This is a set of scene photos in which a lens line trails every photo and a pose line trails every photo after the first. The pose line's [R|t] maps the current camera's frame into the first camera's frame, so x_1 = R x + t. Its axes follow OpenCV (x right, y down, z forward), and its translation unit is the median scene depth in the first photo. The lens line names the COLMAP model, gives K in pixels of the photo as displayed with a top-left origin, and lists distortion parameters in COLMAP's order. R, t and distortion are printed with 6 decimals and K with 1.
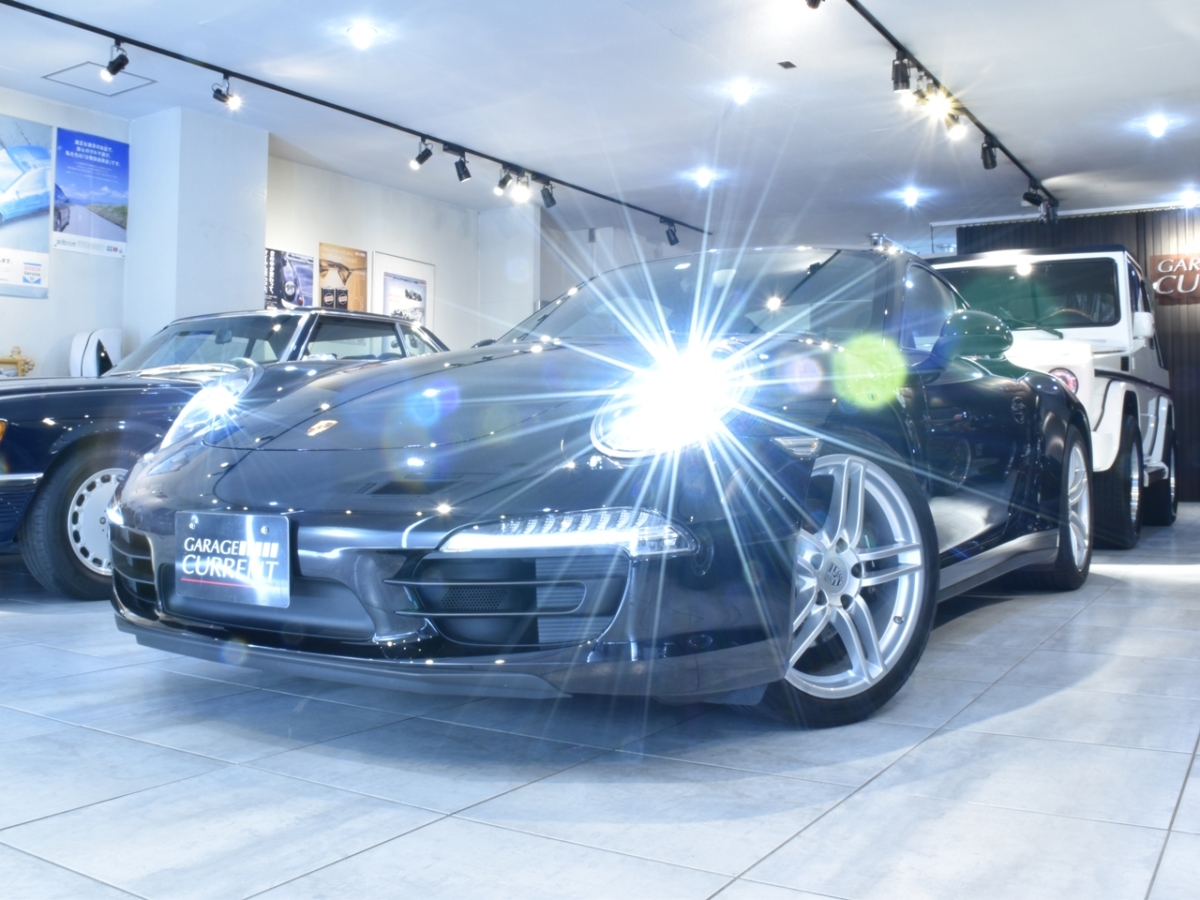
lens RADIAL K [[1115.6, 0, 600.0], [0, 1115.6, 450.0], [0, 0, 1]] dist [0.007281, 0.000699]
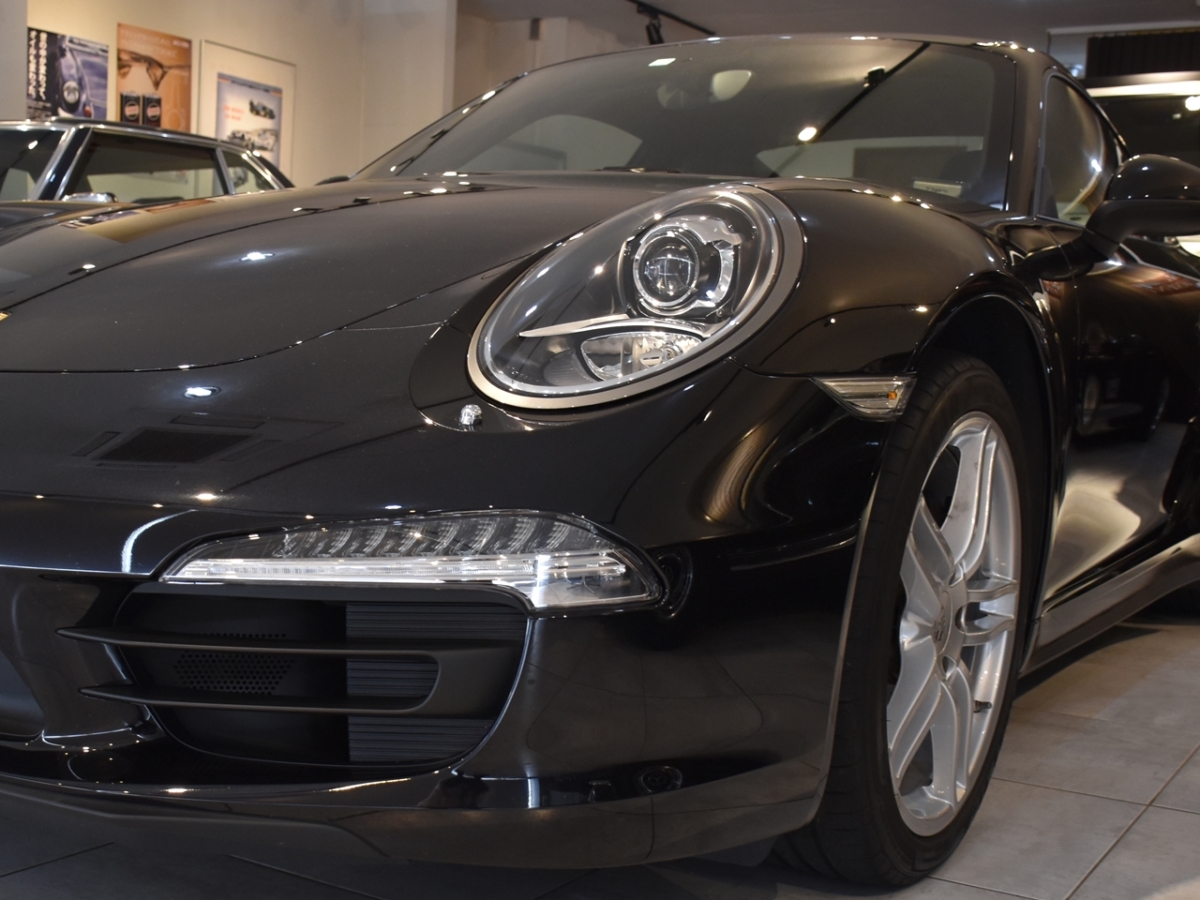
lens RADIAL K [[918.4, 0, 600.0], [0, 918.4, 450.0], [0, 0, 1]] dist [-0.061556, 0.016611]
pose [[0.999141, 0.040279, 0.009778, 0.038348], [-0.041314, 0.986779, 0.156716, -0.031716], [-0.003337, -0.156986, 0.987595, 0.443662]]
